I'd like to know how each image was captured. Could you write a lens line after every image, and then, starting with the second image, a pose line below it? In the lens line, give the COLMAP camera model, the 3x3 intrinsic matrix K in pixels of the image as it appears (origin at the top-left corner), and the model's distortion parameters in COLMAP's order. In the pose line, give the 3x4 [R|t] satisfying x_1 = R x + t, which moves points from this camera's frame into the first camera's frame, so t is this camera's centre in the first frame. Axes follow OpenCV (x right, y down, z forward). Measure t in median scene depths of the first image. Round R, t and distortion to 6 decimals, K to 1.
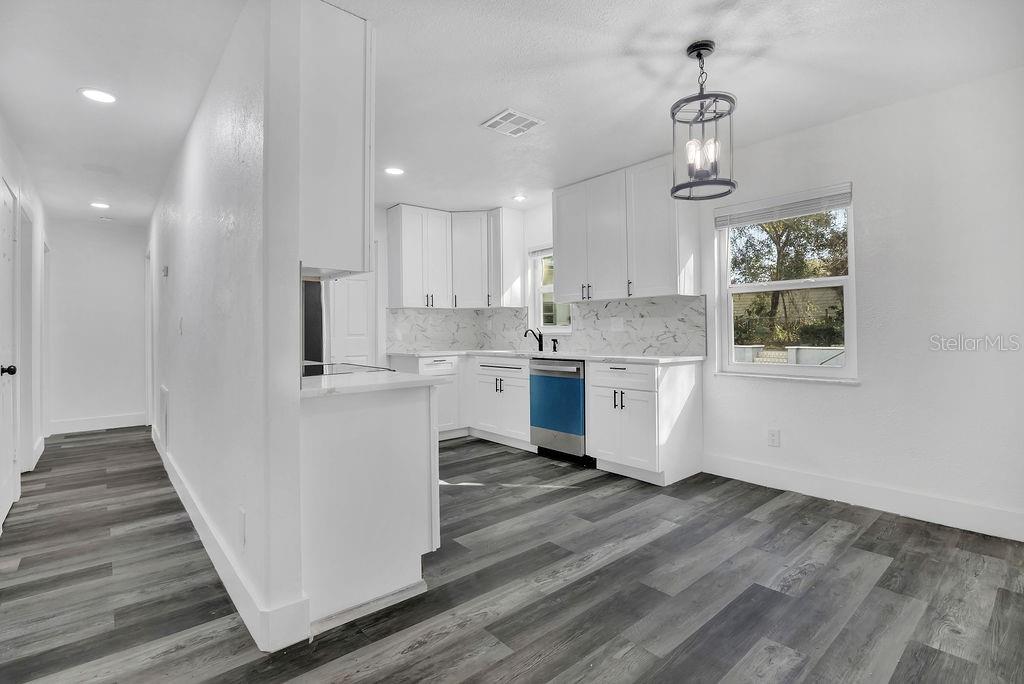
lens RADIAL K [[479.4, 0, 506.5], [0, 479.4, 328.7], [0, 0, 1]] dist [-0.015490, 0.000788]
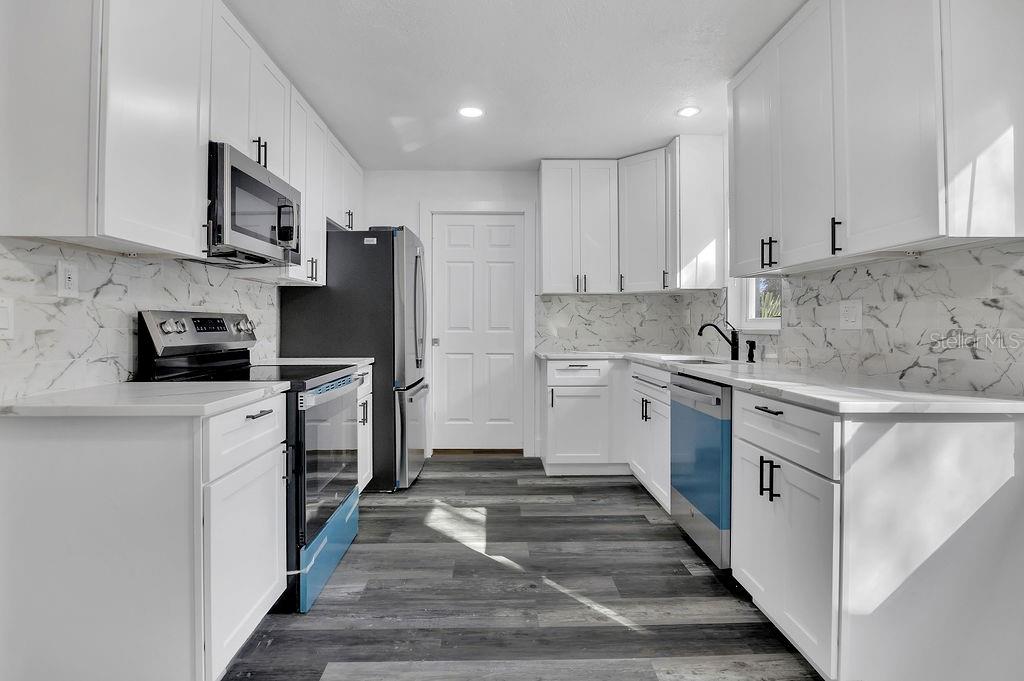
lens RADIAL K [[497.8, 0, 505.2], [0, 497.8, 324.5], [0, 0, 1]] dist [-0.016109, -0.002017]
pose [[0.776510, 0.009716, -0.630029, 0.287471], [-0.004694, 0.999943, 0.009635, -0.002500], [0.630087, -0.004525, 0.776511, 0.404543]]
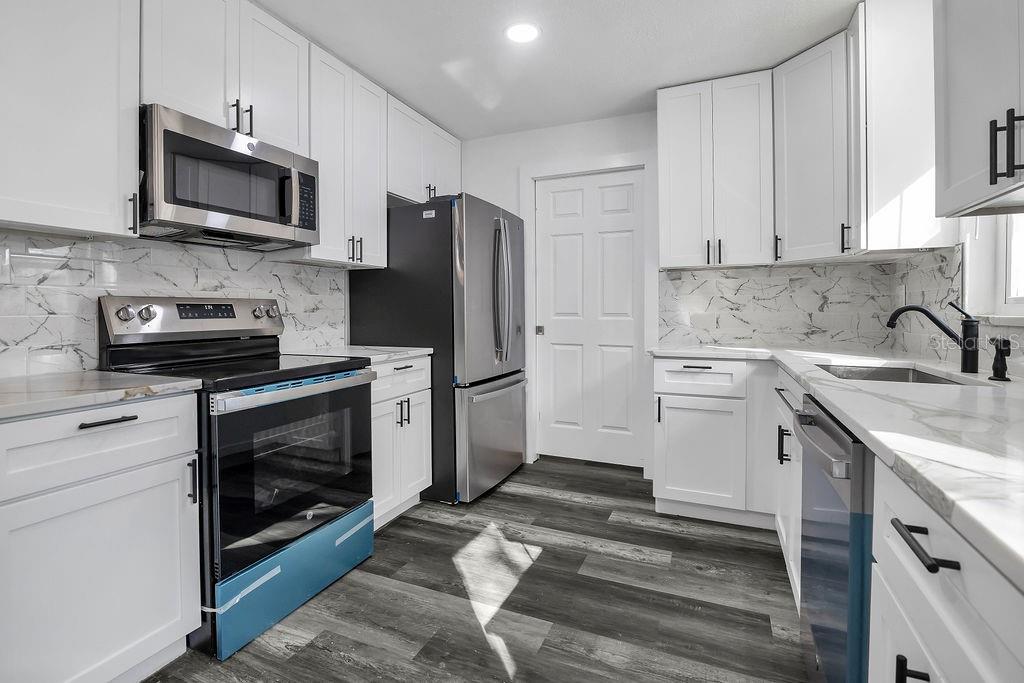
lens RADIAL K [[486.1, 0, 500.5], [0, 486.1, 316.0], [0, 0, 1]] dist [-0.018871, 0.001737]
pose [[0.432737, 0.019467, -0.901310, 0.273377], [0.002701, 0.999734, 0.022890, -0.000590], [0.901516, -0.012339, 0.432570, 0.682133]]
